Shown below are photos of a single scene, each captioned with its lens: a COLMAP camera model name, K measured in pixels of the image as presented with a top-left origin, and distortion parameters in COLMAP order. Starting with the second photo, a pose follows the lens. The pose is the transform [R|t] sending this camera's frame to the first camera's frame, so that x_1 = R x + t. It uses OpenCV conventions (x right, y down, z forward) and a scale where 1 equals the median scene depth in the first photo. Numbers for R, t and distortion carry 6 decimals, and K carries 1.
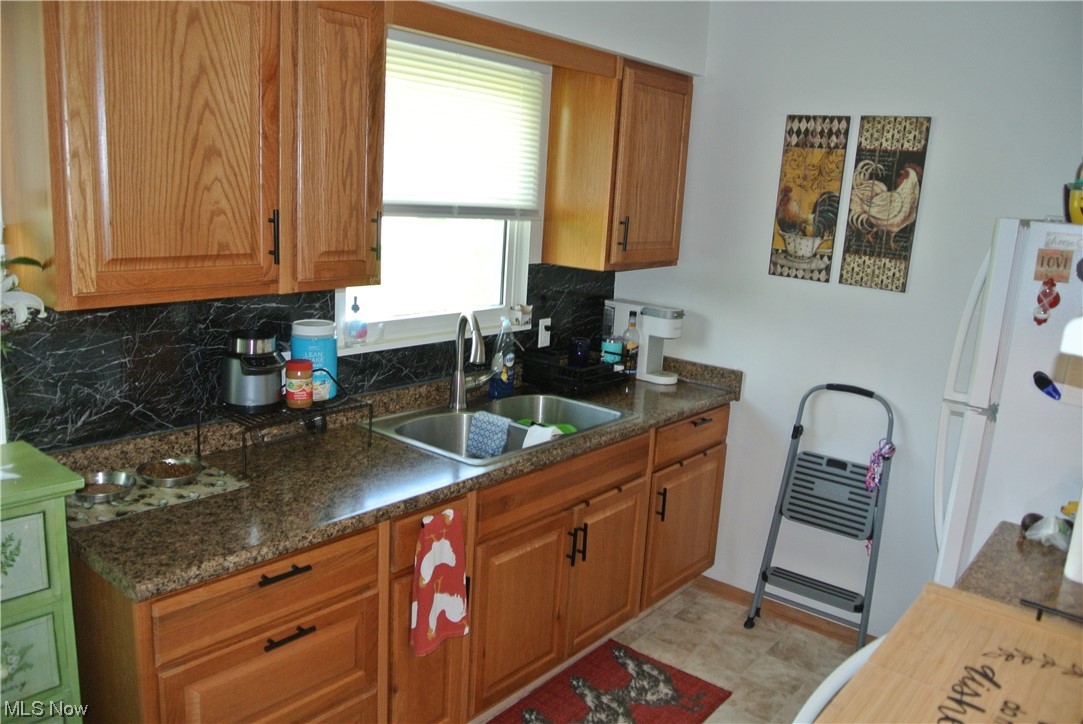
lens RADIAL K [[830.2, 0, 540.6], [0, 830.2, 361.7], [0, 0, 1]] dist [-0.077171, 0.020184]
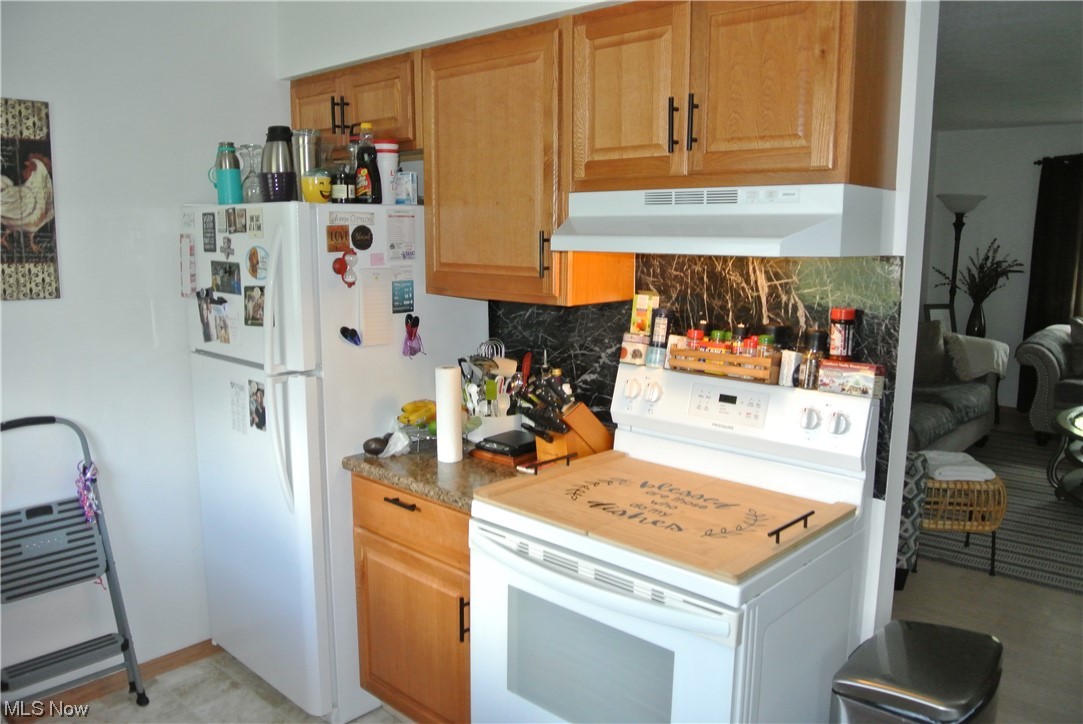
lens RADIAL K [[830.2, 0, 539.5], [0, 830.2, 361.8], [0, 0, 1]] dist [-0.077171, 0.020184]
pose [[0.077187, -0.213377, 0.973916, -0.393841], [0.209570, 0.958479, 0.193385, -0.079106], [-0.974742, 0.189177, 0.118700, 0.396657]]
